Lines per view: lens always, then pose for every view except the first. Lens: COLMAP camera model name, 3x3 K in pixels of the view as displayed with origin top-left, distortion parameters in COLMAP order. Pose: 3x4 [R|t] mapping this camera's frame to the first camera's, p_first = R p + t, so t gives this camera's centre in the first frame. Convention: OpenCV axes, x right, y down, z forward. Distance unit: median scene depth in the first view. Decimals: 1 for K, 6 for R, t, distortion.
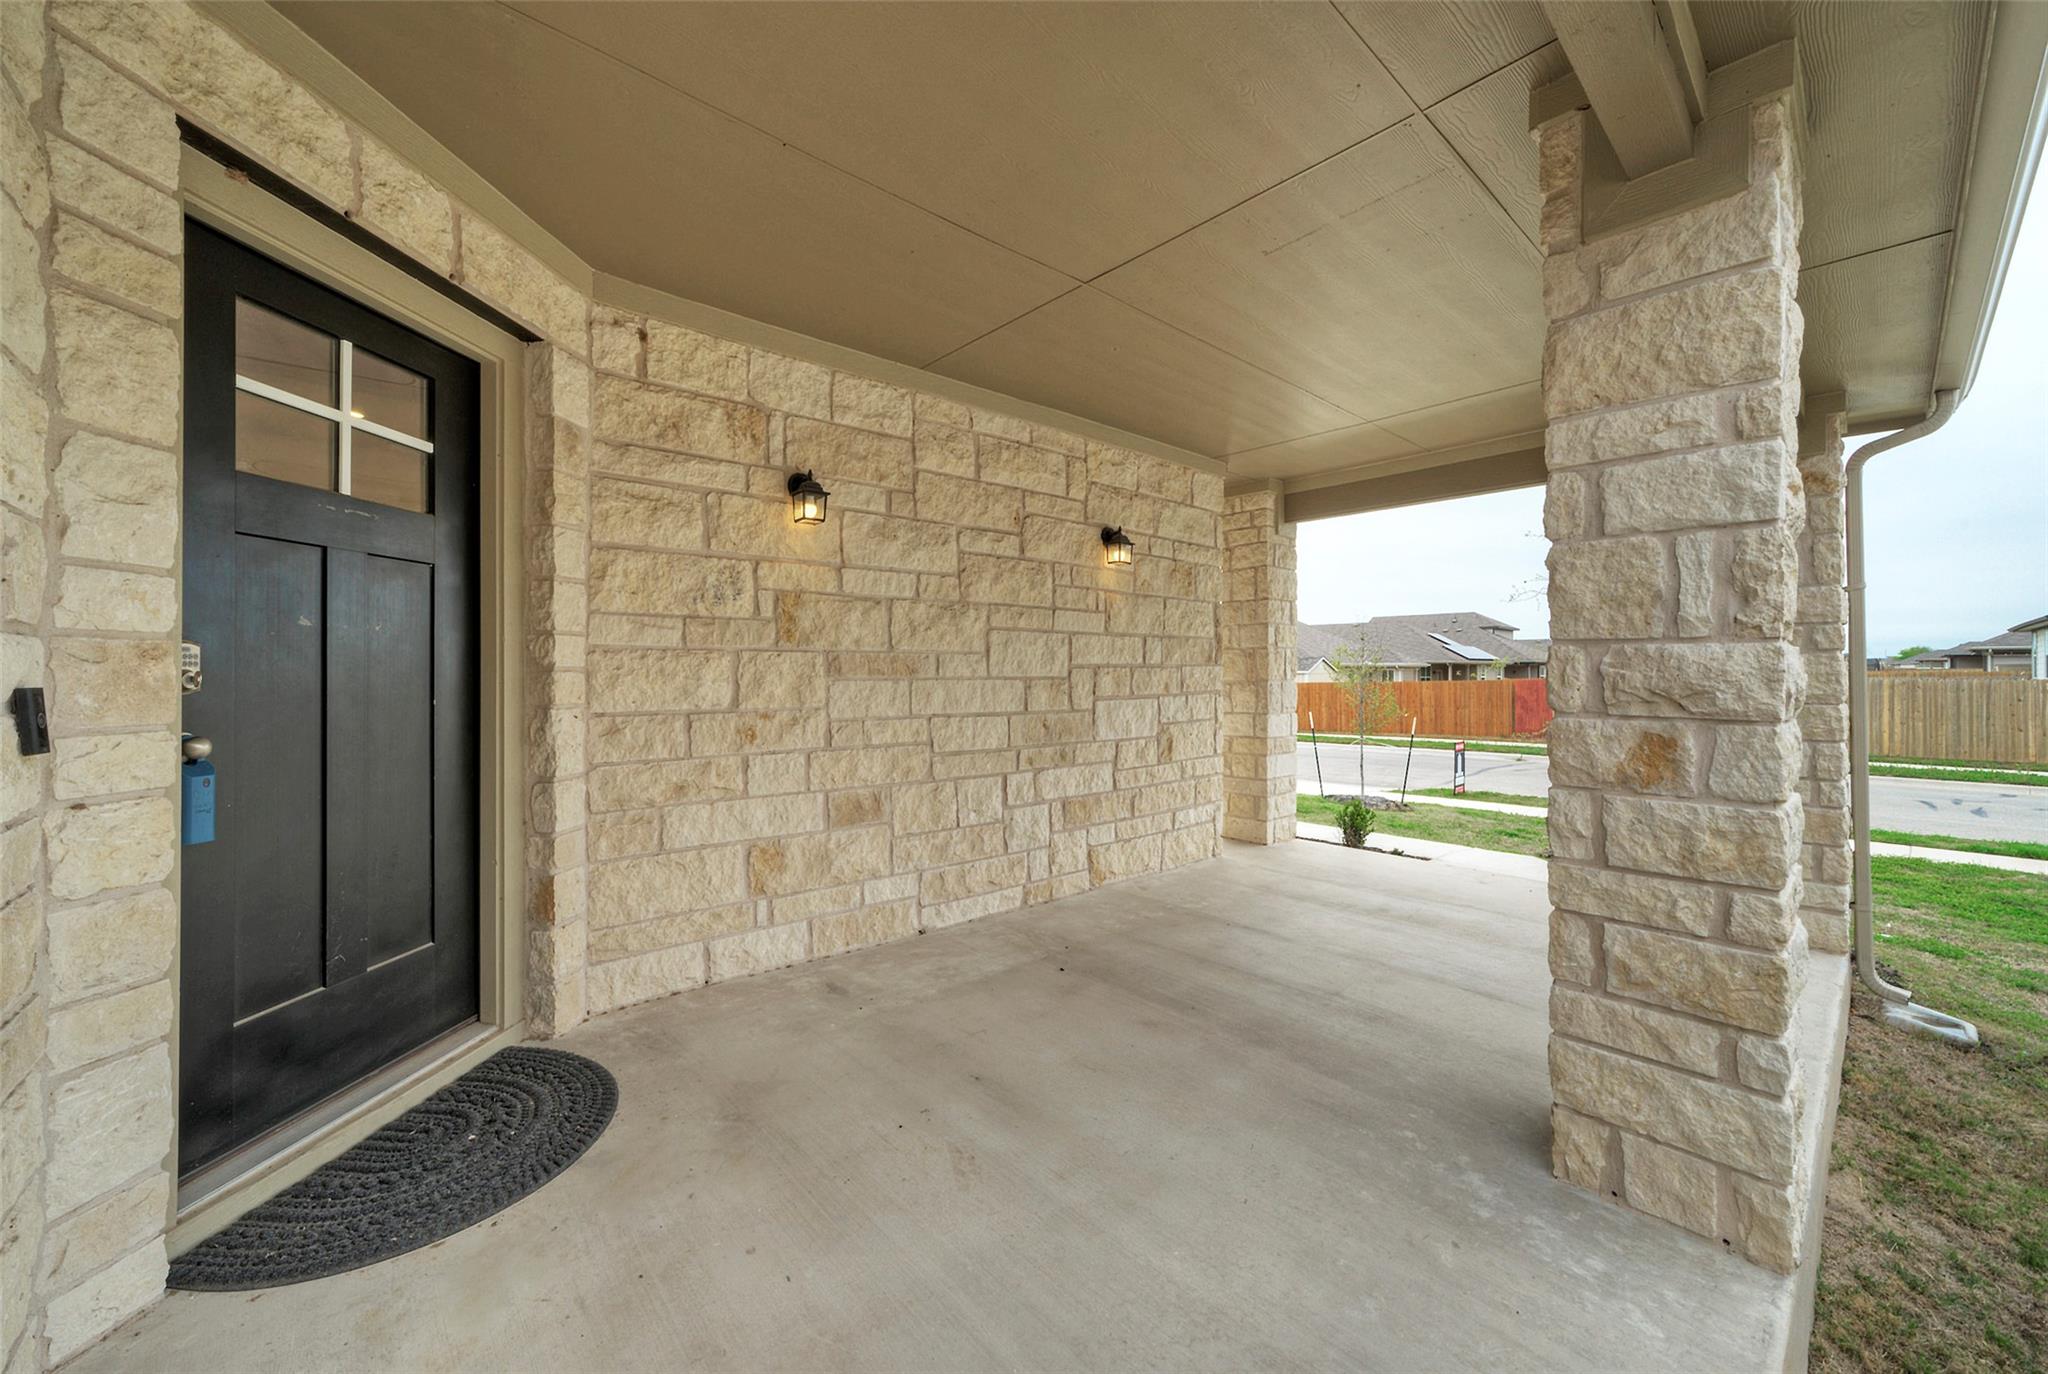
lens RADIAL K [[777.9, 0, 1018.9], [0, 777.9, 687.2], [0, 0, 1]] dist [0.002164, 0.000284]
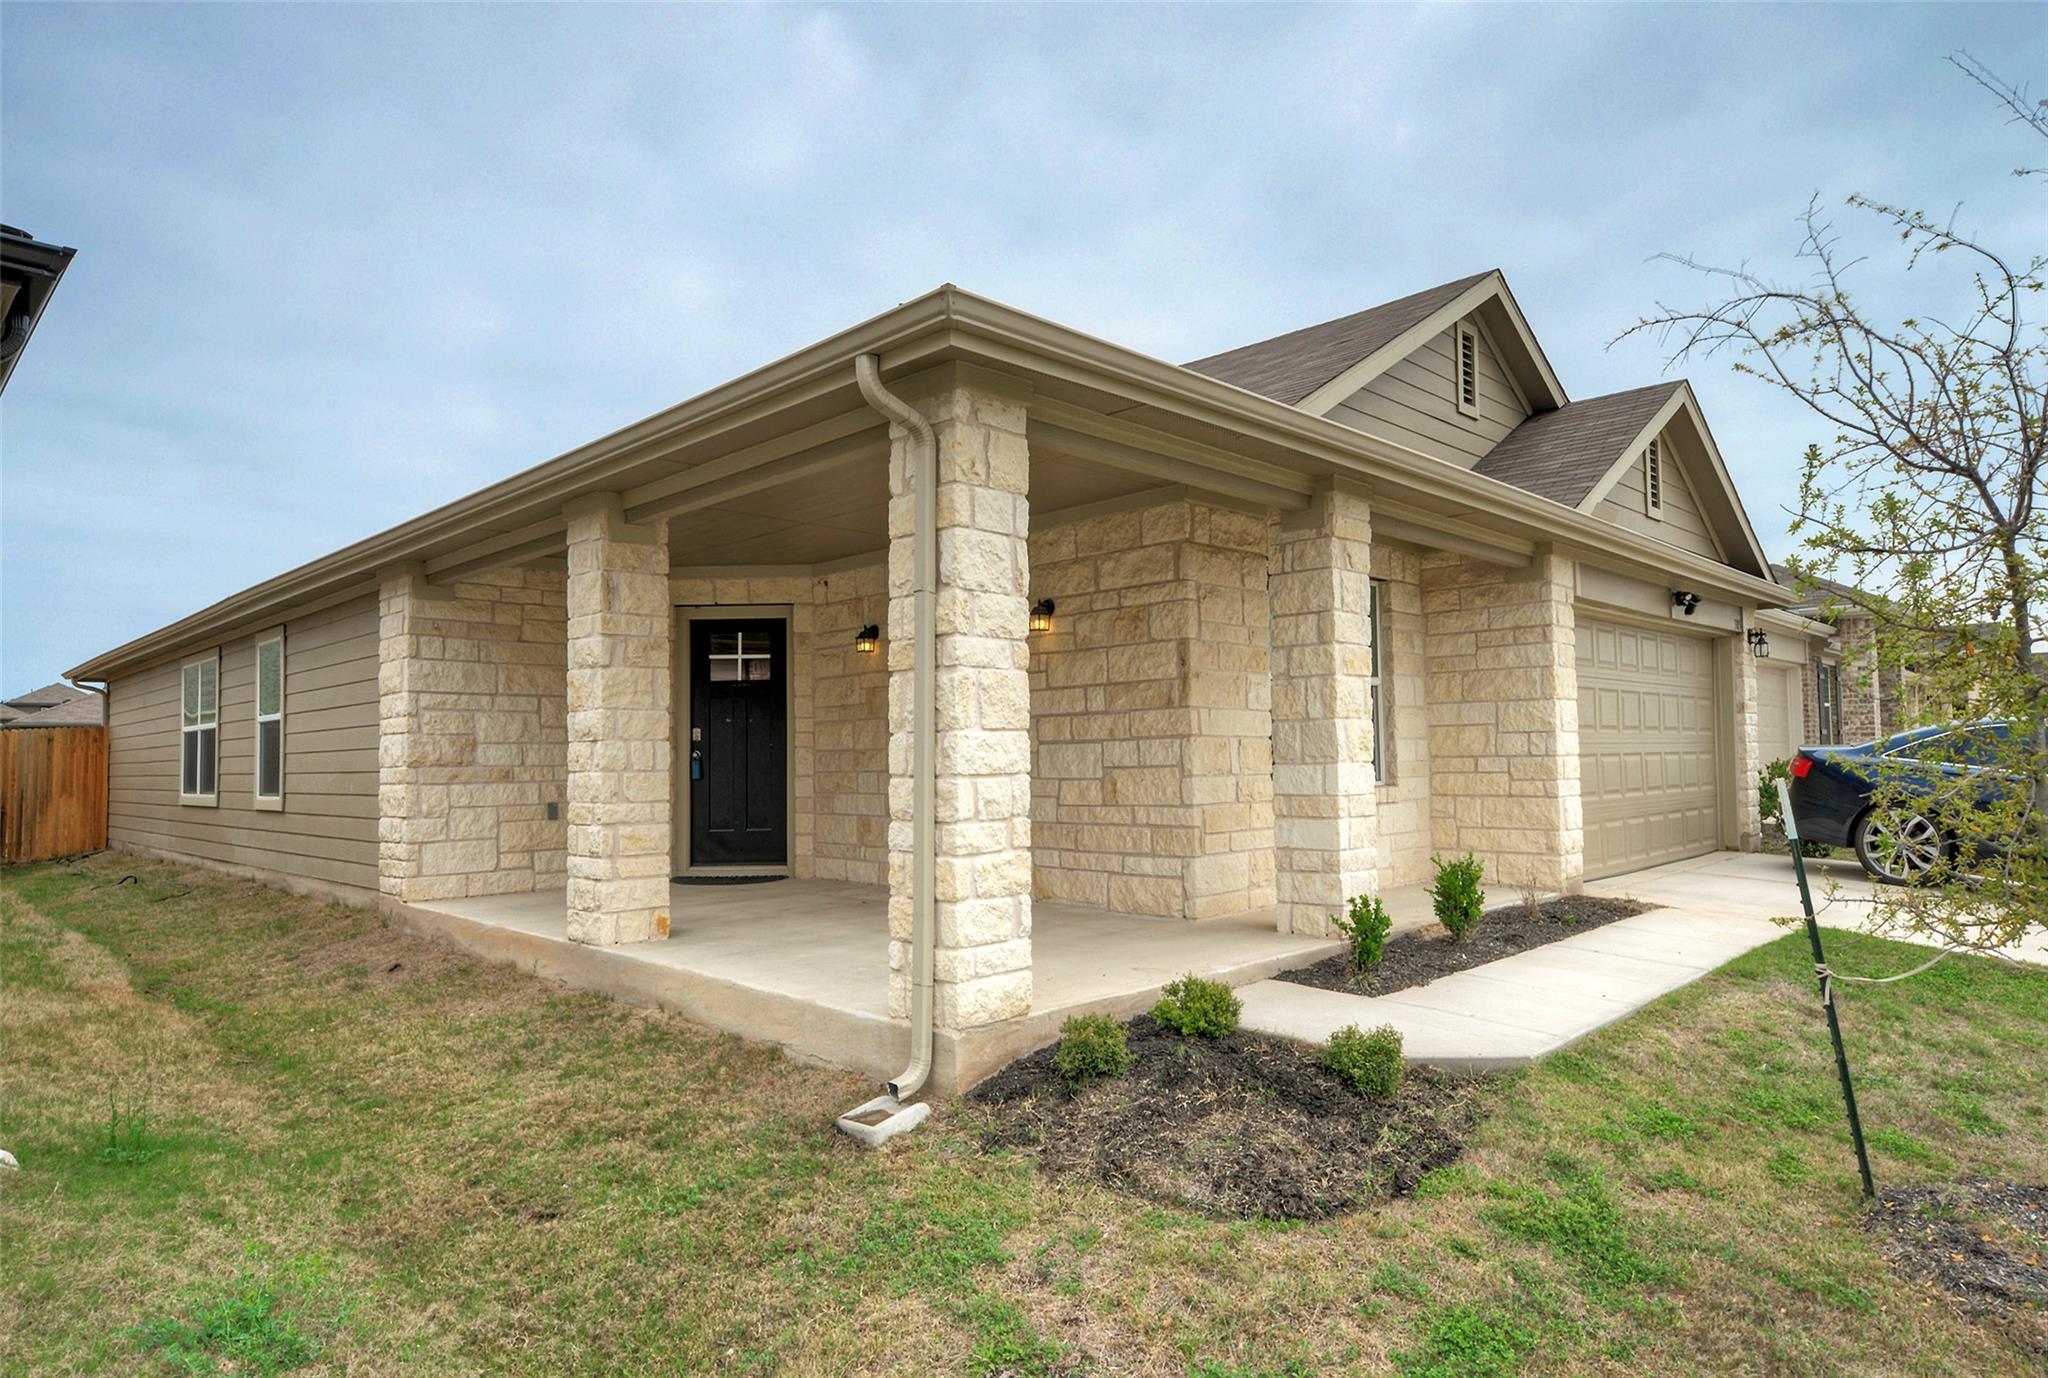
lens RADIAL K [[1225.6, 0, 1020.5], [0, 1225.6, 690.6], [0, 0, 1]] dist [-0.000563, -0.000043]
pose [[0.075342, -0.050519, -0.995877, 1.899817], [0.008509, 0.998712, -0.050019, 0.026285], [0.997121, -0.004705, 0.075675, 0.791558]]
